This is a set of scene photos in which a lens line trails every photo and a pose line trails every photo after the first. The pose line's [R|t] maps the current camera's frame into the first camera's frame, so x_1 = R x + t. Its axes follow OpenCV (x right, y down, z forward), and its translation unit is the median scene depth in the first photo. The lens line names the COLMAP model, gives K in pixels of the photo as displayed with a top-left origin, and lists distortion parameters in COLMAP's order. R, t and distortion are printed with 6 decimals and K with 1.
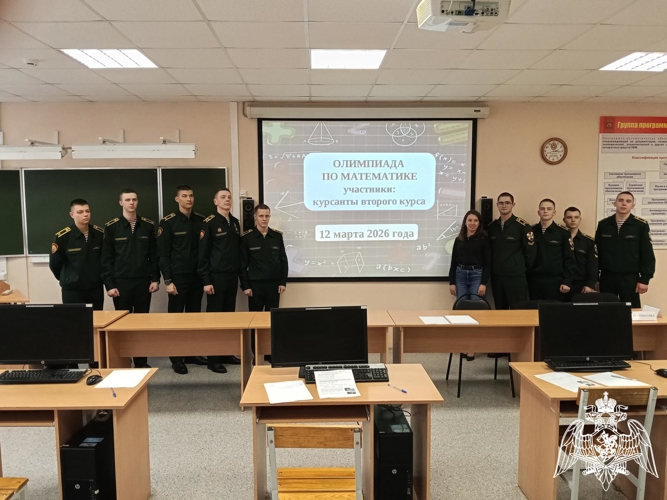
lens RADIAL K [[556.0, 0, 333.5], [0, 556.0, 250.0], [0, 0, 1]] dist [0.039747, -0.131900]
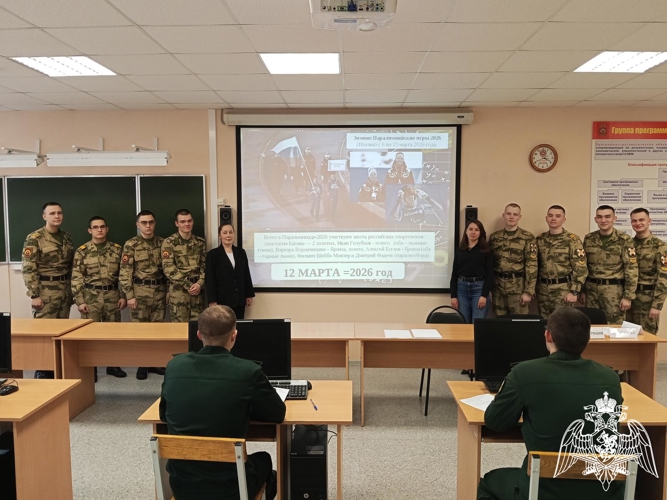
lens RADIAL K [[561.2, 0, 333.5], [0, 561.2, 250.0], [0, 0, 1]] dist [0.019918, -0.090411]
pose [[0.998354, 0.007055, -0.056919, 0.098554], [-0.008001, 0.999833, -0.016408, -0.001393], [0.056794, 0.016836, 0.998244, 0.022655]]
